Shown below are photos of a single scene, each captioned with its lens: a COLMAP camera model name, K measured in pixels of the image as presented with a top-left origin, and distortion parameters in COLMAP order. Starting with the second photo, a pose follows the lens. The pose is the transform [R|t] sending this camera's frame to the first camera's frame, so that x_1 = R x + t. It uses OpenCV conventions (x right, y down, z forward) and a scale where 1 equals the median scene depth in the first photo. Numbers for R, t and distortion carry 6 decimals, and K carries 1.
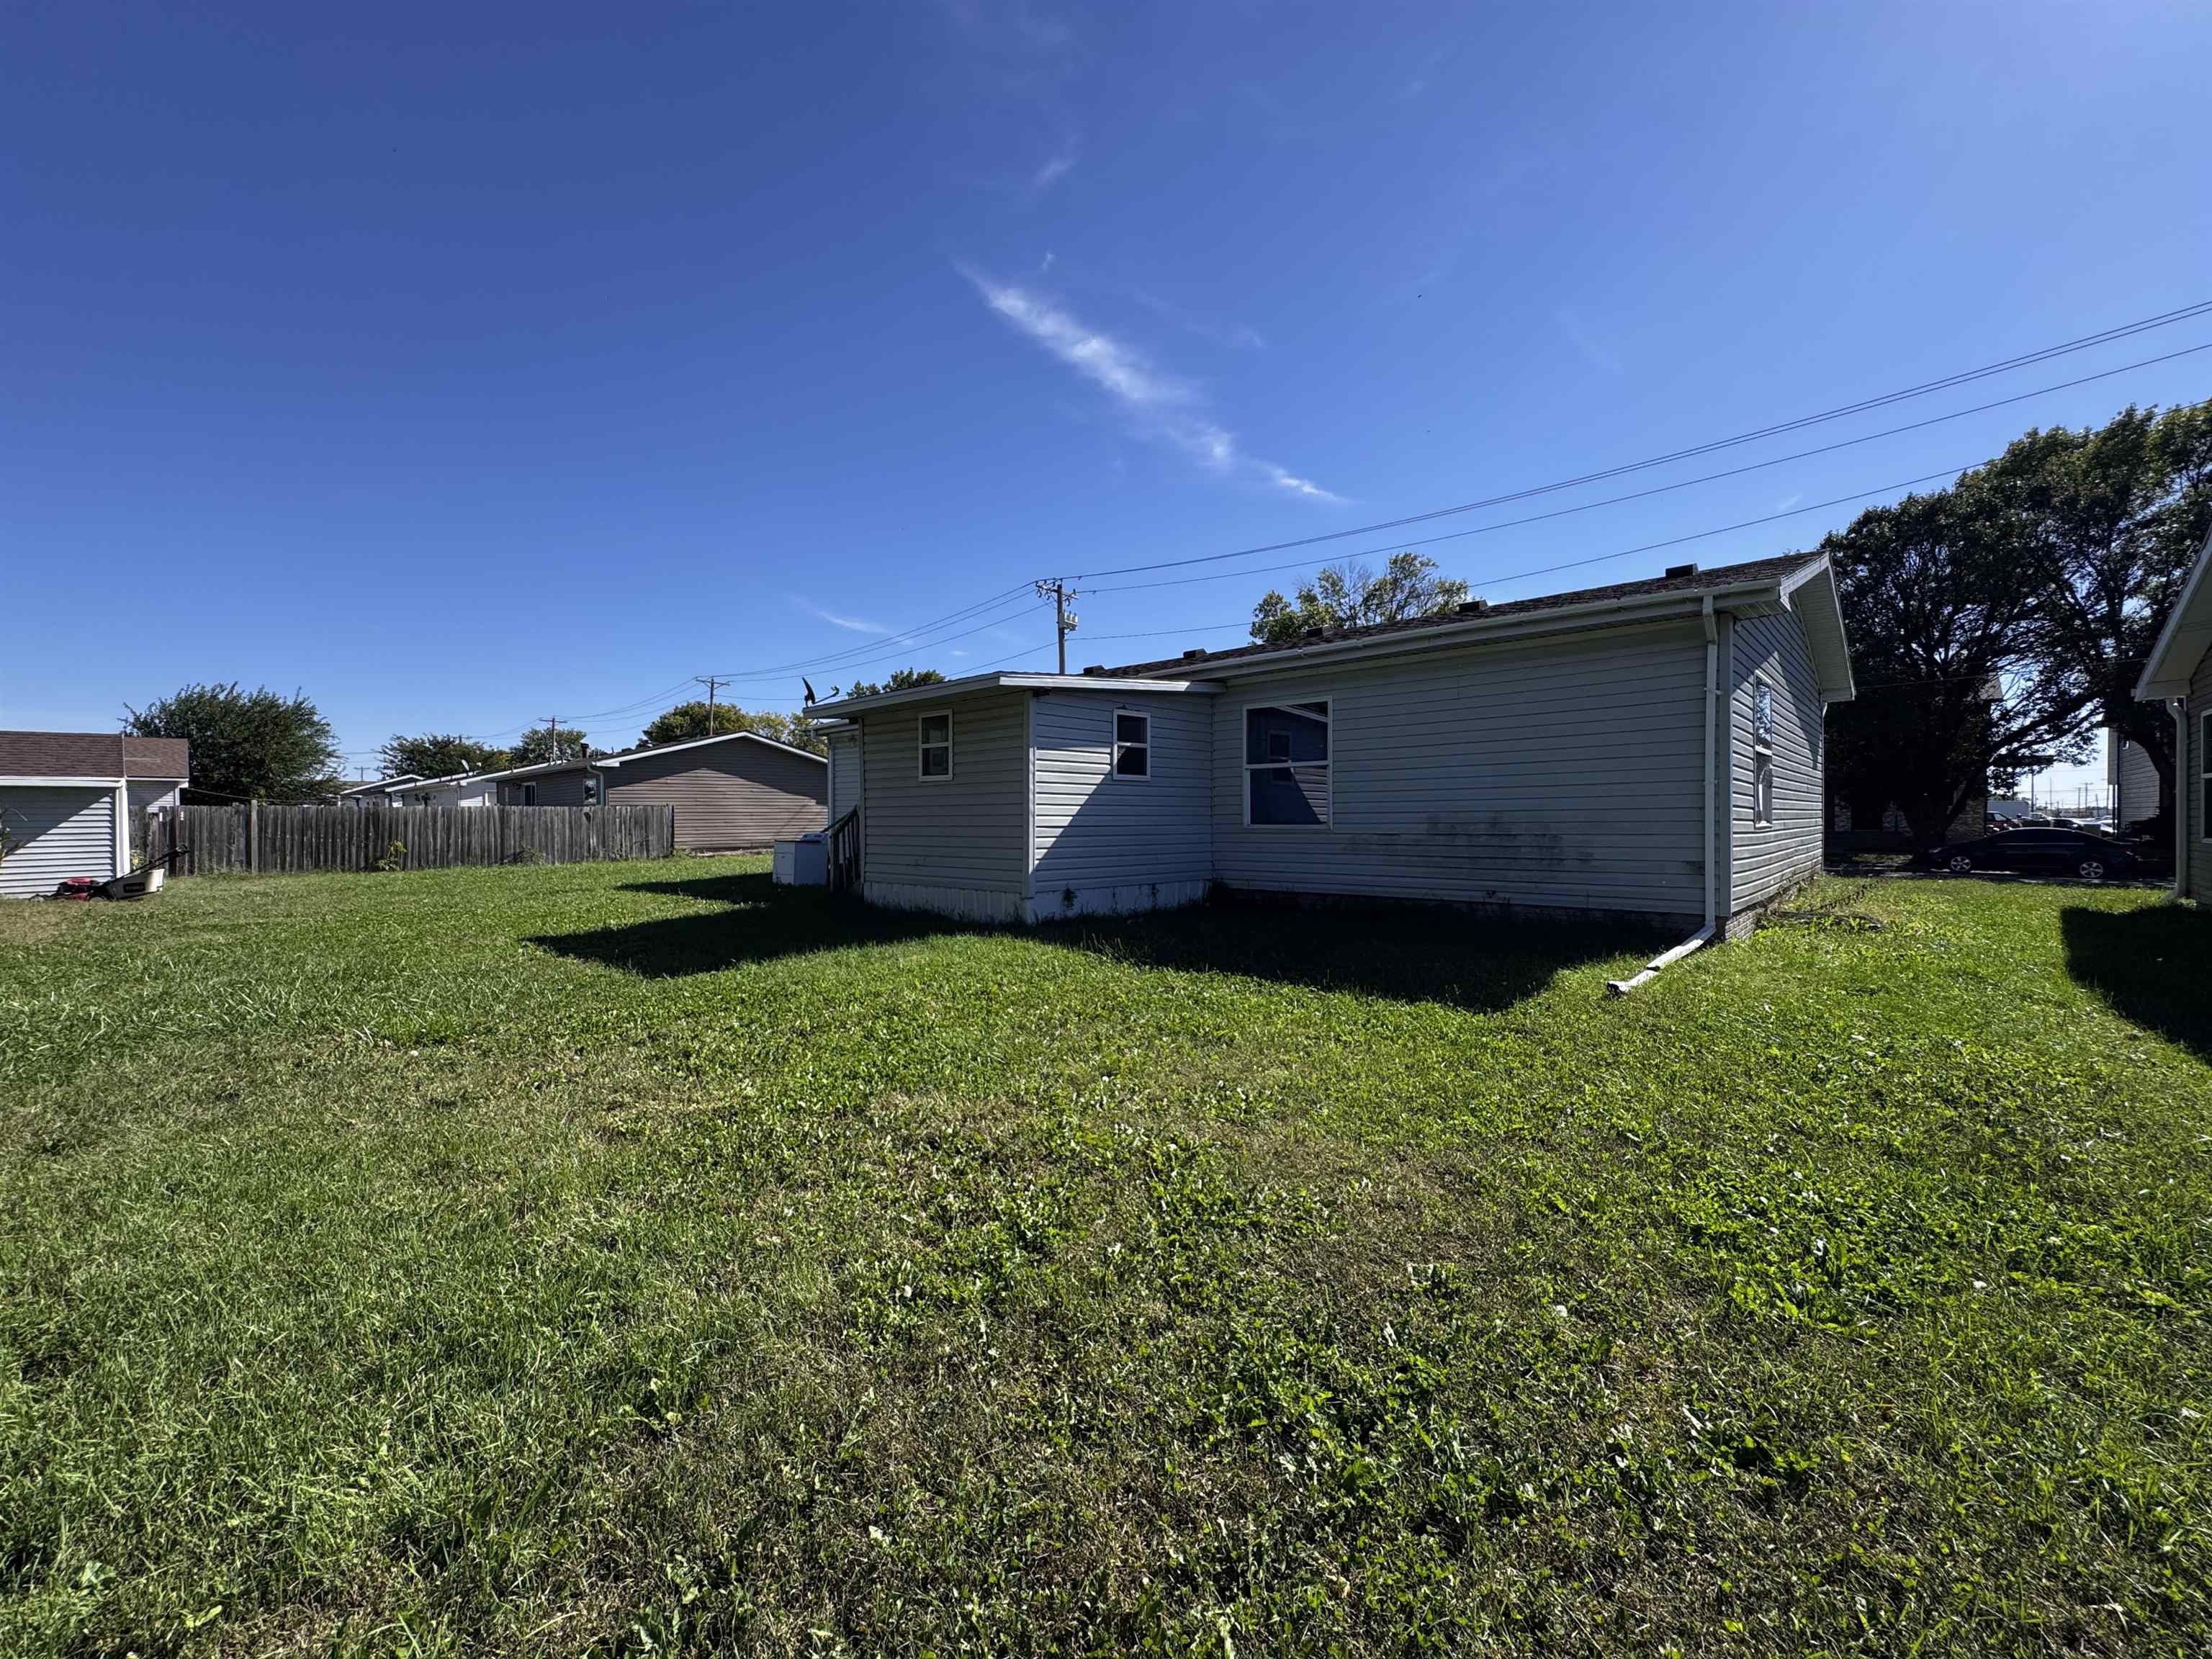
lens RADIAL K [[881.7, 0, 1101.8], [0, 881.7, 822.8], [0, 0, 1]] dist [-0.001637, -0.000079]
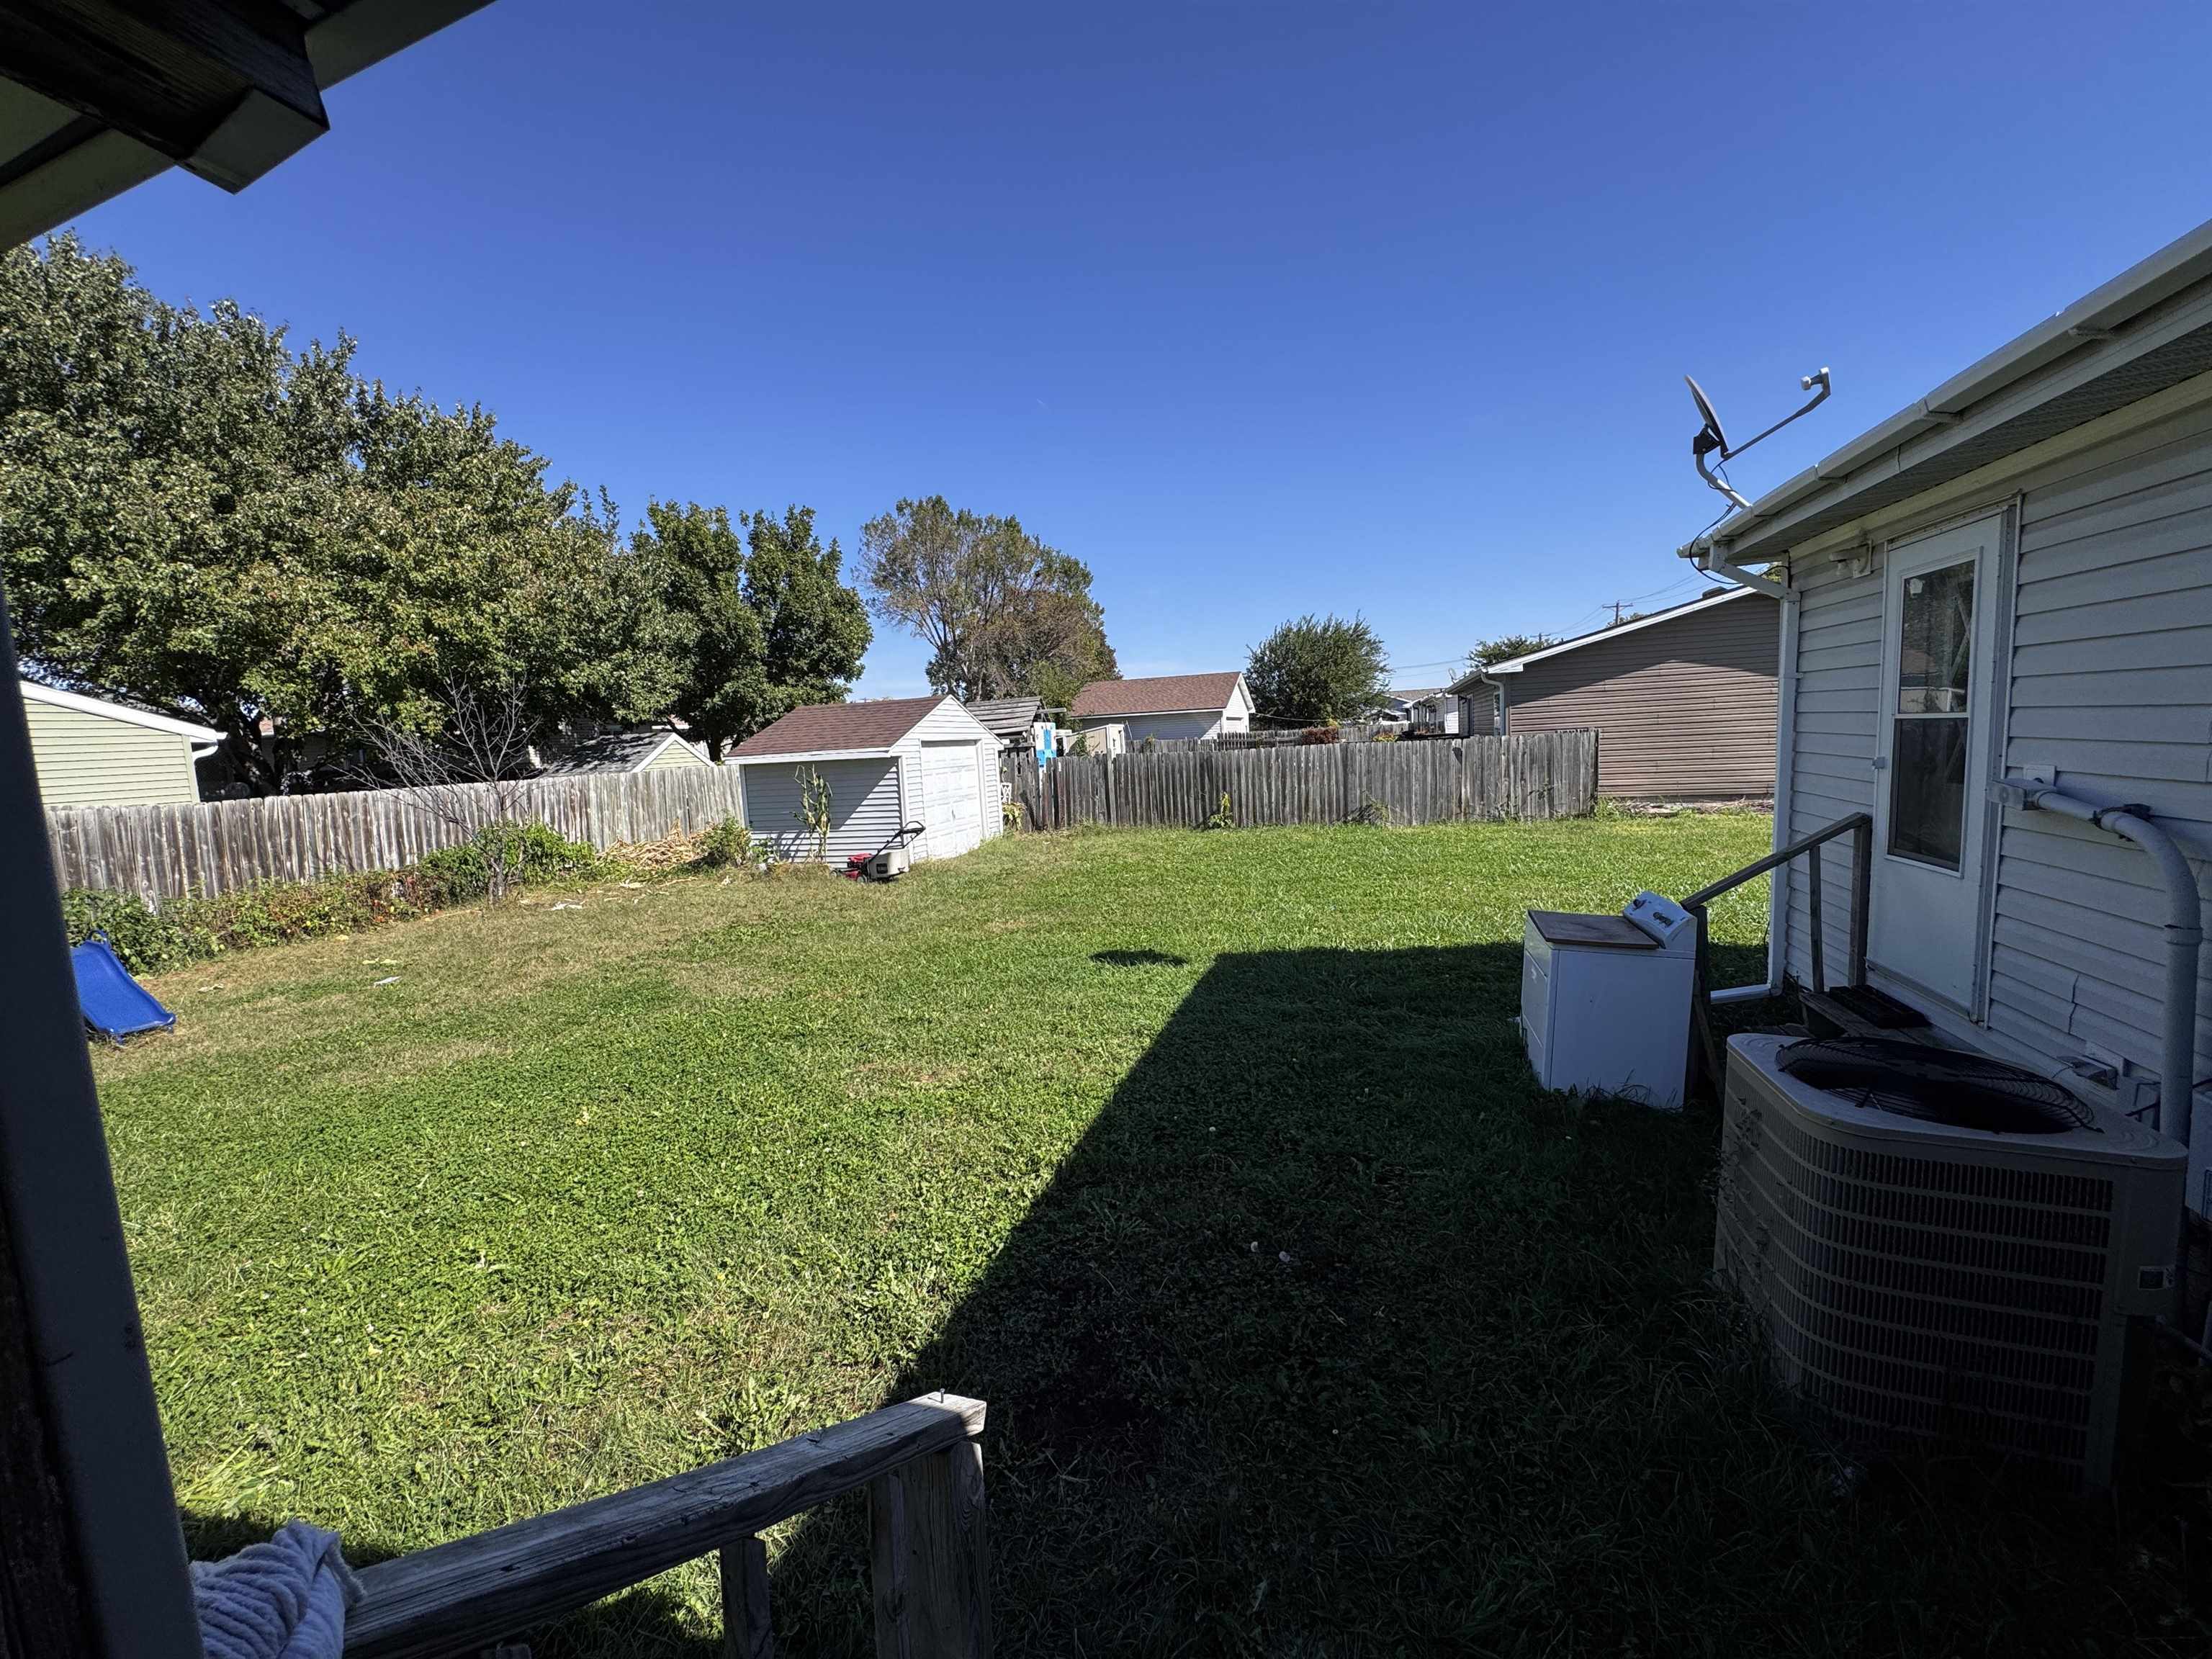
lens RADIAL K [[892.5, 0, 1112.3], [0, 892.5, 822.0], [0, 0, 1]] dist [0.000350, 0.000048]
pose [[0.448017, 0.070956, -0.891205, -0.098593], [0.040902, 0.994175, 0.099717, -0.034703], [0.893089, -0.081127, 0.442505, 0.477705]]
